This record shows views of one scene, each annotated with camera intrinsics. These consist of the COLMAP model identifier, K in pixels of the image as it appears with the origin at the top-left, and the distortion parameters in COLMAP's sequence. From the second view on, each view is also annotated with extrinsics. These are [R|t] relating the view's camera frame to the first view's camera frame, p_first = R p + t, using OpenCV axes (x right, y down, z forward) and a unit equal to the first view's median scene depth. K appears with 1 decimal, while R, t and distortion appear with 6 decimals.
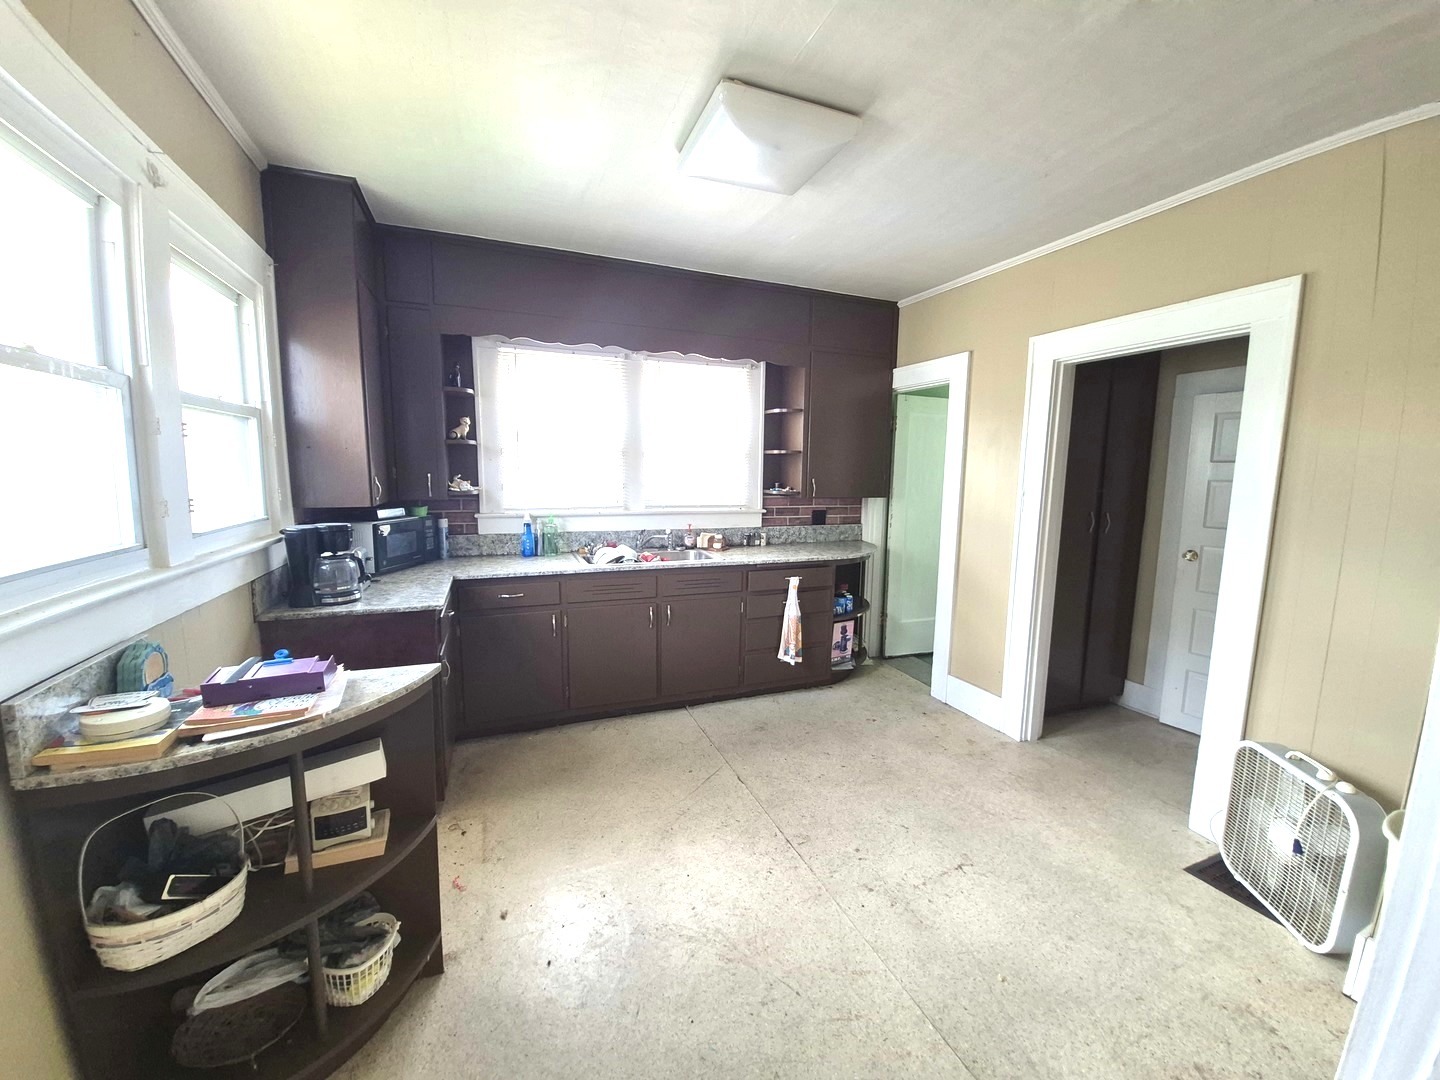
lens RADIAL K [[573.8, 0, 727.1], [0, 573.8, 538.9], [0, 0, 1]] dist [-0.018373, -0.000105]
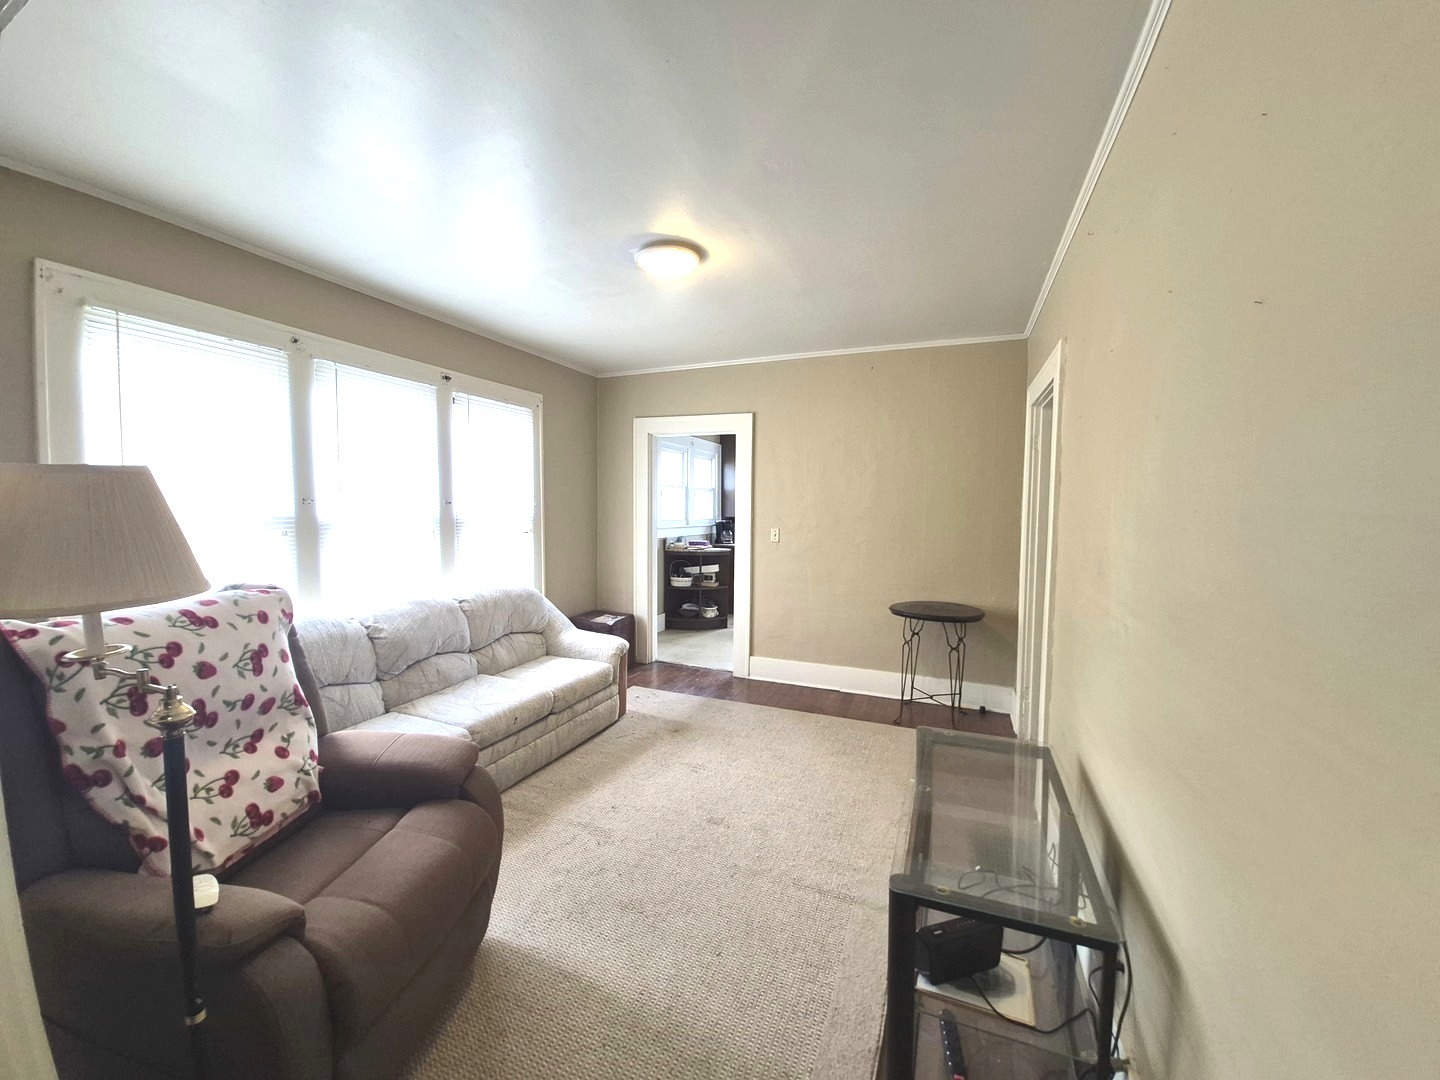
lens RADIAL K [[573.8, 0, 727.1], [0, 573.8, 538.9], [0, 0, 1]] dist [-0.018373, -0.000105]
pose [[0.717143, 0.029718, -0.696292, 2.635486], [-0.084979, 0.995364, -0.045042, 0.365877], [0.691726, 0.091471, 0.716344, -2.254814]]
